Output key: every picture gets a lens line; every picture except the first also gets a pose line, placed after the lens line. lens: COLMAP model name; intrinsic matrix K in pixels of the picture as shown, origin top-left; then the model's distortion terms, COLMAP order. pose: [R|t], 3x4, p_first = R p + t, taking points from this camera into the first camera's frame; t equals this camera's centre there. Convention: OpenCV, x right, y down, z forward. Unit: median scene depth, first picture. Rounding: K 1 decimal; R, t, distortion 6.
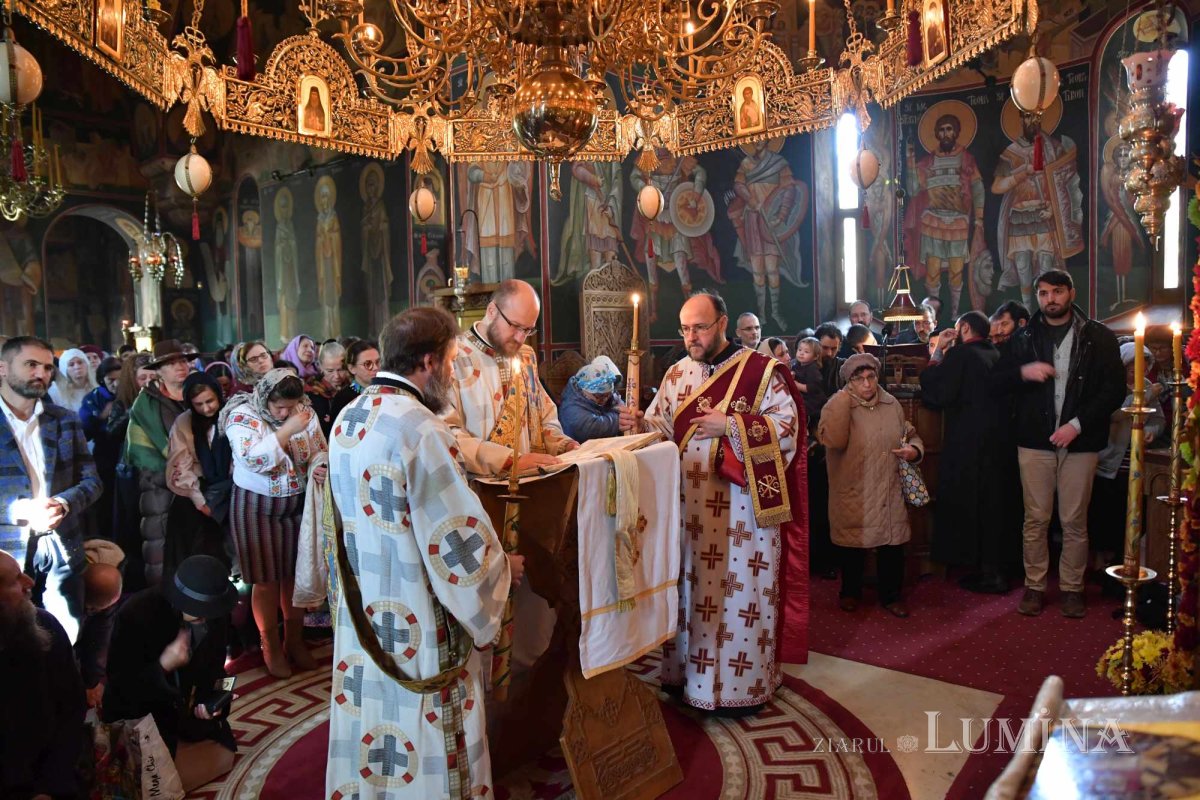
lens RADIAL K [[816.1, 0, 599.8], [0, 816.1, 397.3], [0, 0, 1]] dist [-0.135335, 0.092976]
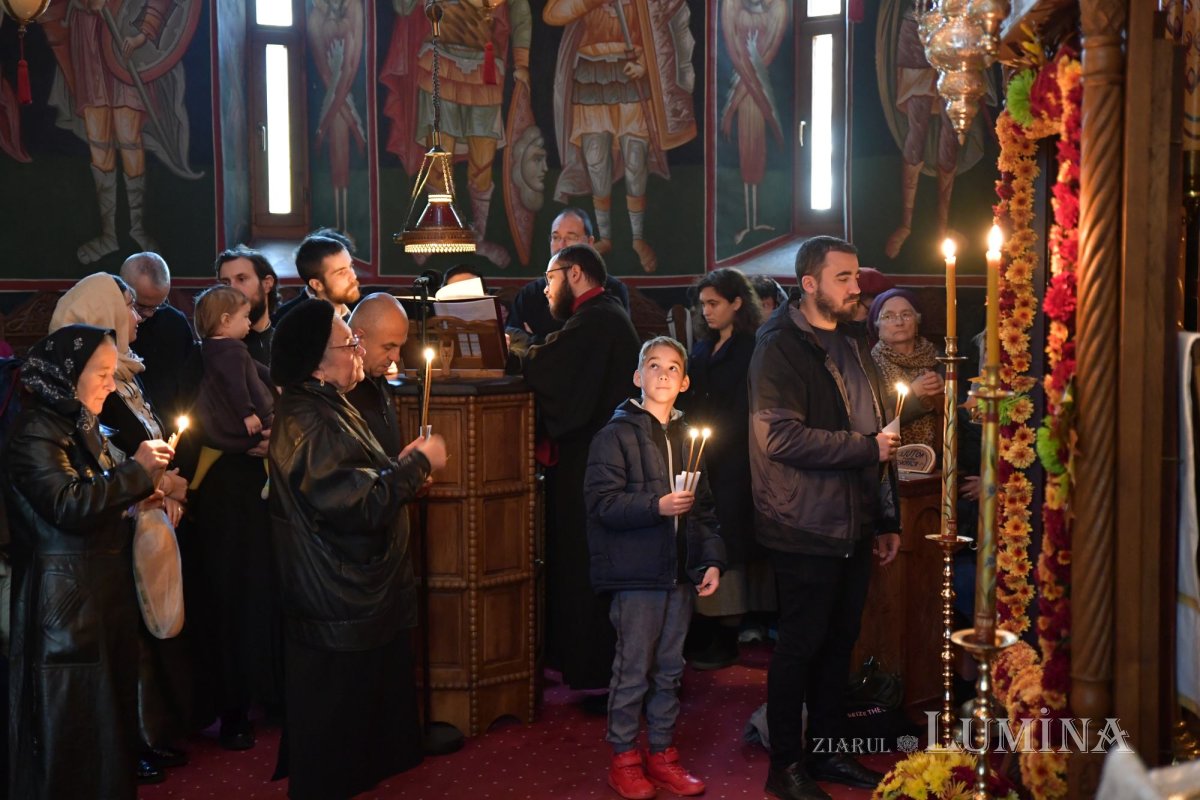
lens RADIAL K [[1692.6, 0, 604.2], [0, 1692.6, 400.9], [0, 0, 1]] dist [0.085827, 0.119930]
pose [[0.836531, -0.018572, 0.547605, -0.218692], [0.021236, 0.999773, 0.001467, 0.007379], [-0.547508, 0.010402, 0.836736, -0.024361]]
